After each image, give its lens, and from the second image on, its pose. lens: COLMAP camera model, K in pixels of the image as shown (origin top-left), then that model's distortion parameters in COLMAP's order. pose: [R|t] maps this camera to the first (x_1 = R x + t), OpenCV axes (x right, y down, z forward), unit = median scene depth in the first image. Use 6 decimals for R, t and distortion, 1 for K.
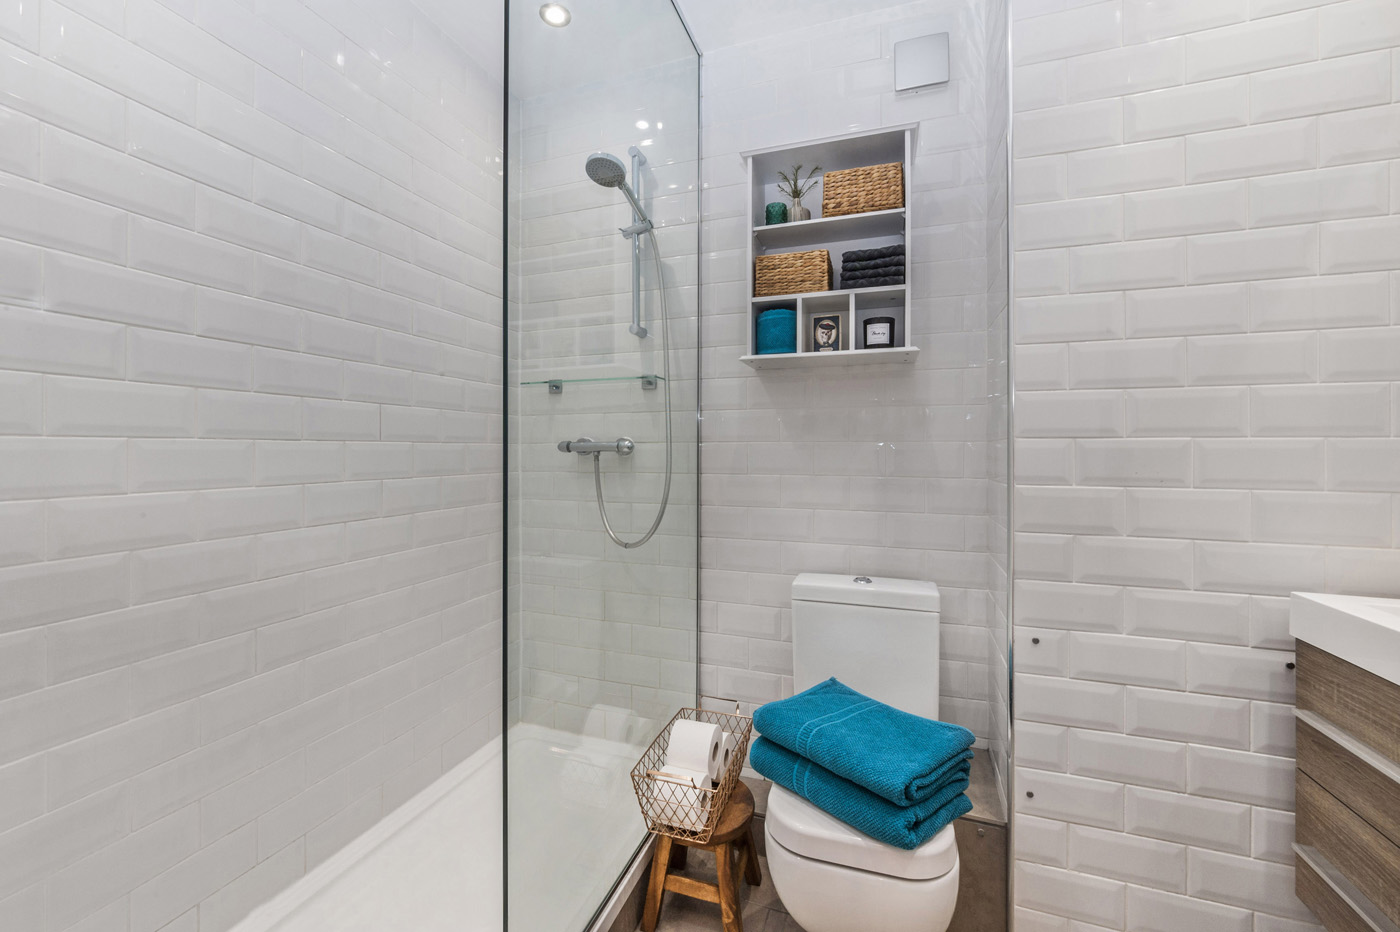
lens RADIAL K [[551.1, 0, 704.3], [0, 551.1, 456.0], [0, 0, 1]] dist [-0.002558, -0.000435]
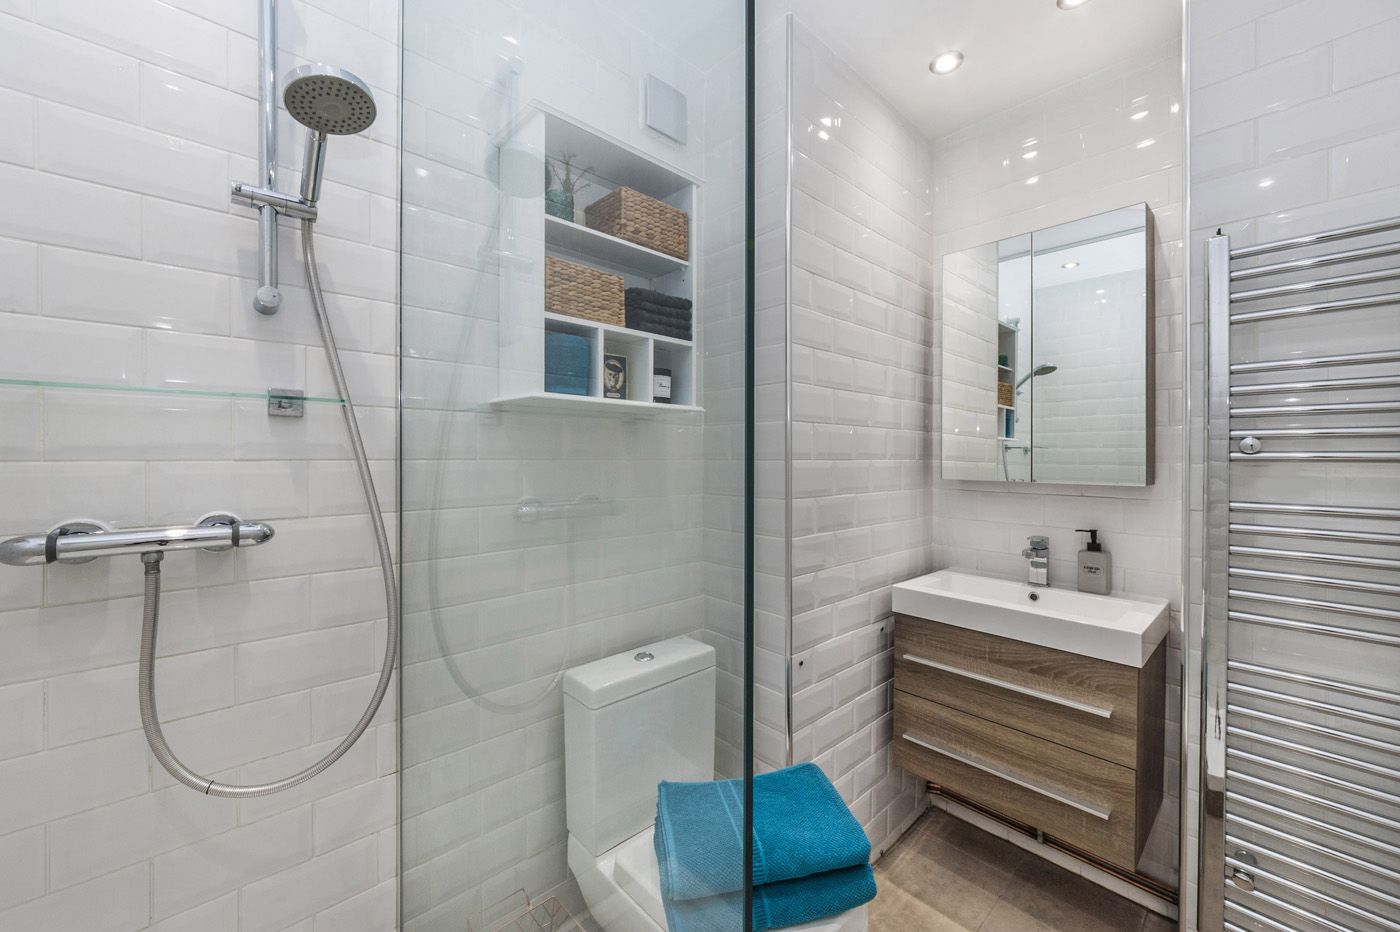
lens RADIAL K [[551.1, 0, 702.6], [0, 551.1, 462.9], [0, 0, 1]] dist [-0.002558, -0.000435]
pose [[0.459713, -0.008980, 0.888022, -0.469115], [0.005847, 0.999958, 0.007085, -0.097451], [-0.888048, 0.001935, 0.459746, 0.504516]]
